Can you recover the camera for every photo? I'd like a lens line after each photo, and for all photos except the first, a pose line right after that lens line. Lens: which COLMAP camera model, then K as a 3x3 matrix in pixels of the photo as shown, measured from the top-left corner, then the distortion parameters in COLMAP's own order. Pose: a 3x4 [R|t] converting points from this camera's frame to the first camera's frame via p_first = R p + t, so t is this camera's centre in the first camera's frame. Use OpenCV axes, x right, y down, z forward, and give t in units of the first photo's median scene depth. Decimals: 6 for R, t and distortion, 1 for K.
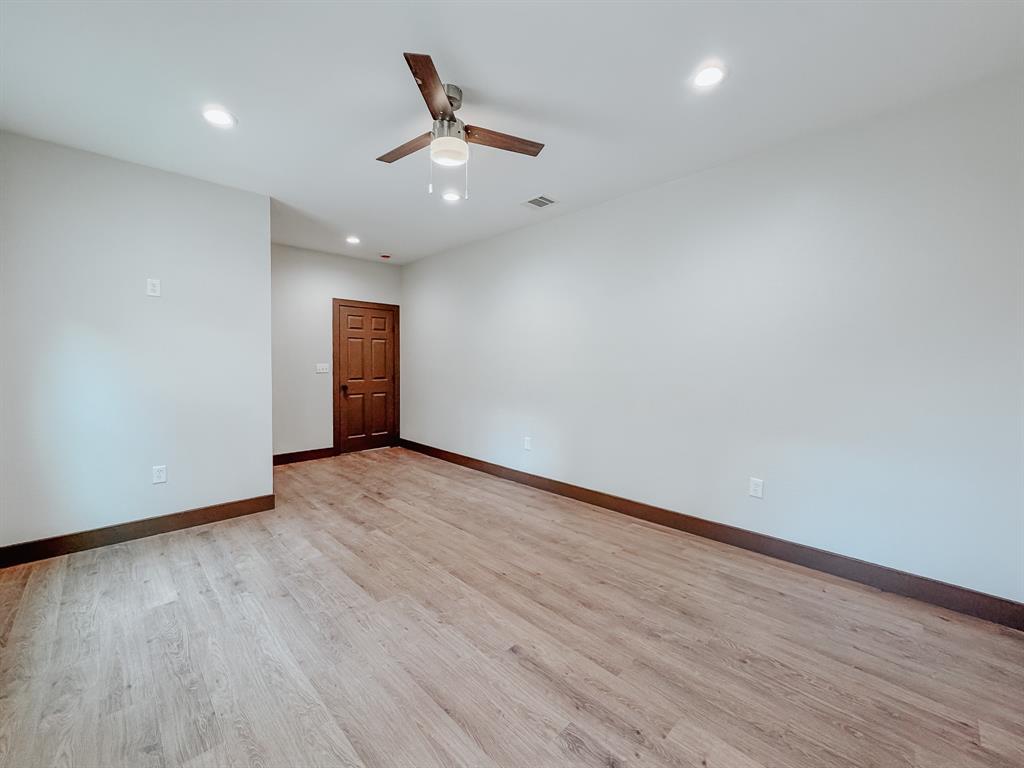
lens RADIAL K [[422.5, 0, 514.7], [0, 422.5, 373.0], [0, 0, 1]] dist [-0.002480, -0.002836]
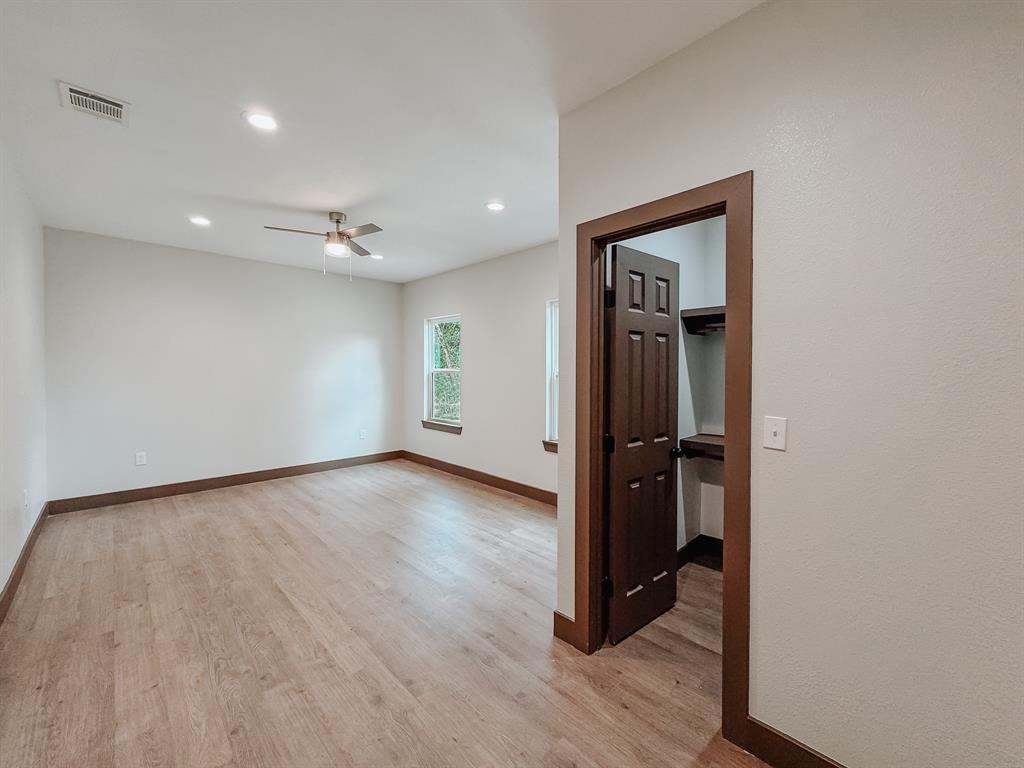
lens RADIAL K [[422.5, 0, 511.3], [0, 422.5, 378.4], [0, 0, 1]] dist [-0.002480, -0.002836]
pose [[-0.999807, -0.011482, 0.015915, -0.733070], [-0.010653, 0.998632, 0.051200, -0.104629], [-0.016481, 0.051020, -0.998562, 2.259687]]
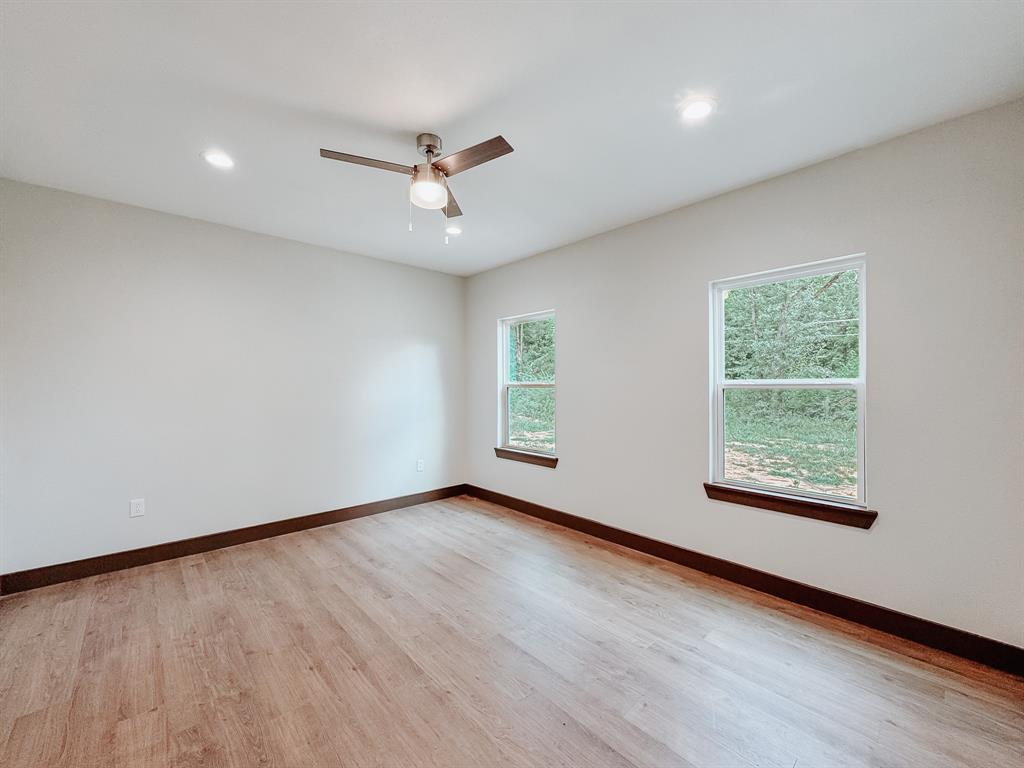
lens RADIAL K [[422.5, 0, 512.4], [0, 422.5, 387.9], [0, 0, 1]] dist [-0.002480, -0.002836]
pose [[-0.998987, -0.005706, 0.044630, -0.350967], [-0.004054, 0.999306, 0.037015, -0.074512], [-0.044810, 0.036797, -0.998318, 1.754975]]
